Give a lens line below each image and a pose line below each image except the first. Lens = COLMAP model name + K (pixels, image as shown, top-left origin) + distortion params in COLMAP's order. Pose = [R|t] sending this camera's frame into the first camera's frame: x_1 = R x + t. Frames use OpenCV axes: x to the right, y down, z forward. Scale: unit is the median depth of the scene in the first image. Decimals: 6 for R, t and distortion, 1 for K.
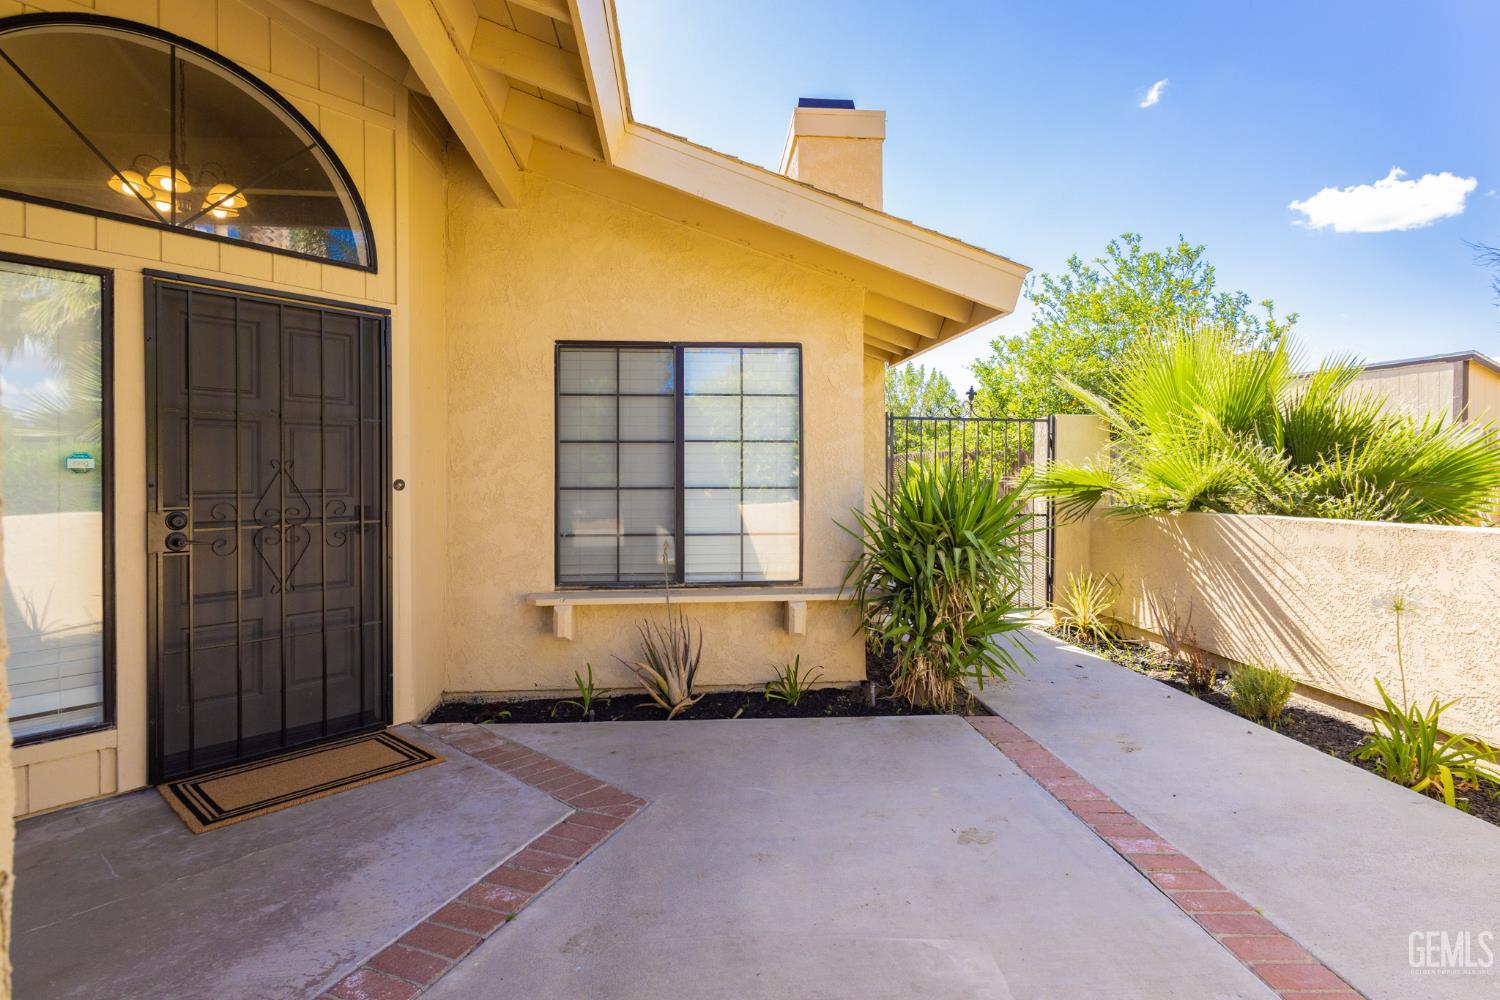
lens RADIAL K [[756.0, 0, 737.2], [0, 756.0, 484.1], [0, 0, 1]] dist [0.004981, 0.001061]
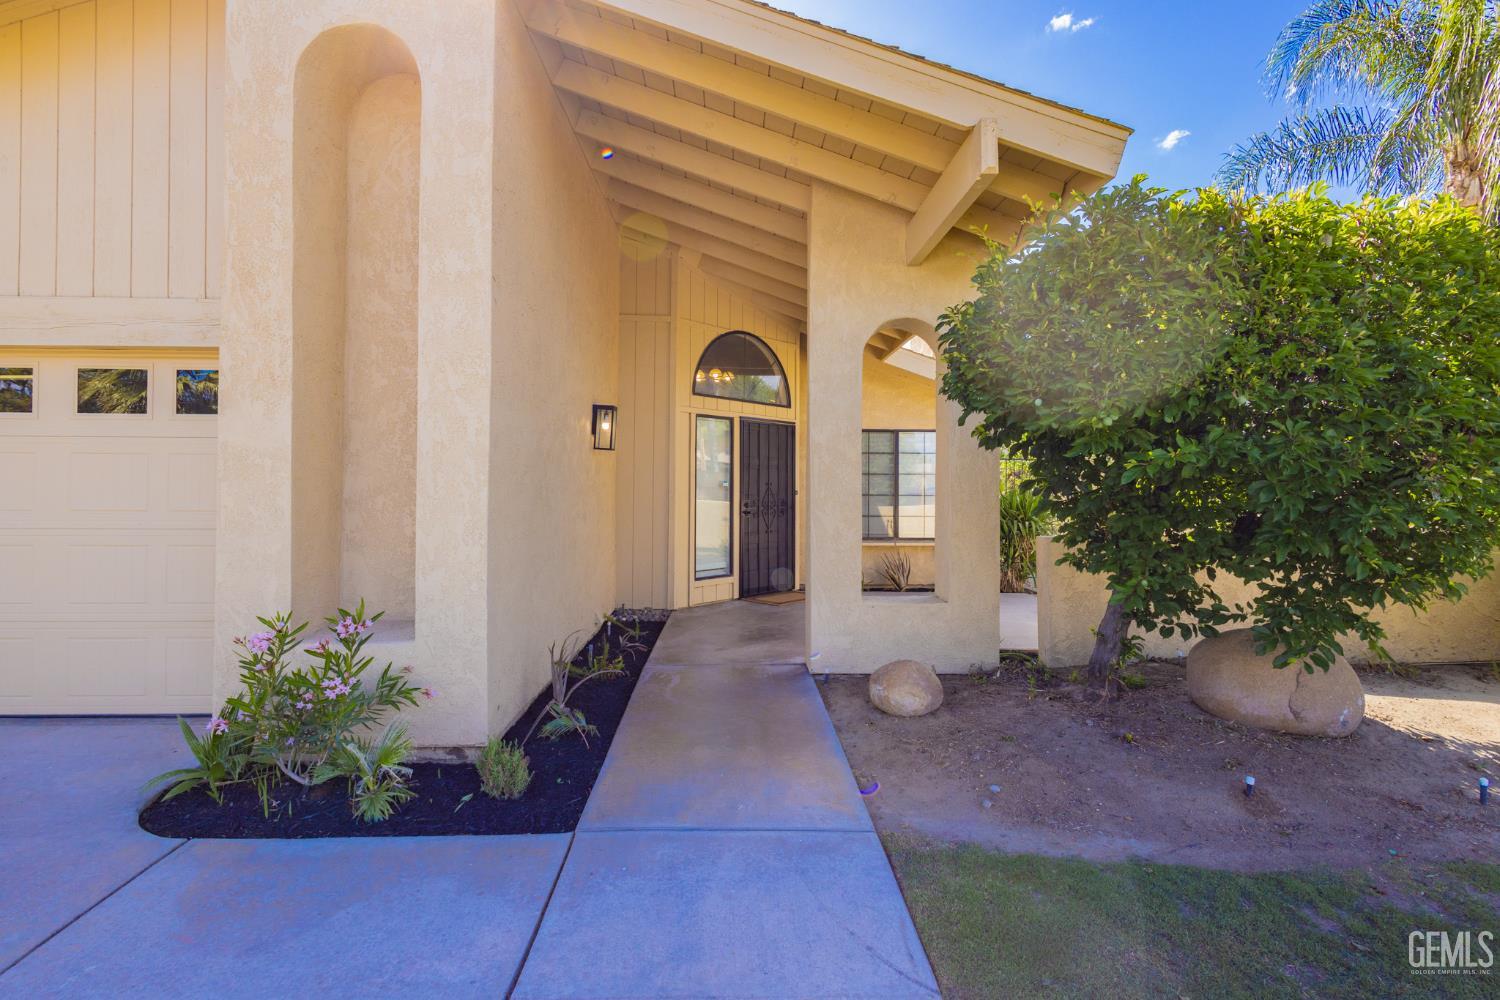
lens RADIAL K [[712.8, 0, 741.1], [0, 712.8, 487.6], [0, 0, 1]] dist [0.006056, 0.000309]
pose [[0.999050, 0.012801, -0.041650, -0.528114], [-0.012888, 0.999915, -0.001834, -0.010034], [0.041623, 0.002369, 0.999131, -1.317243]]
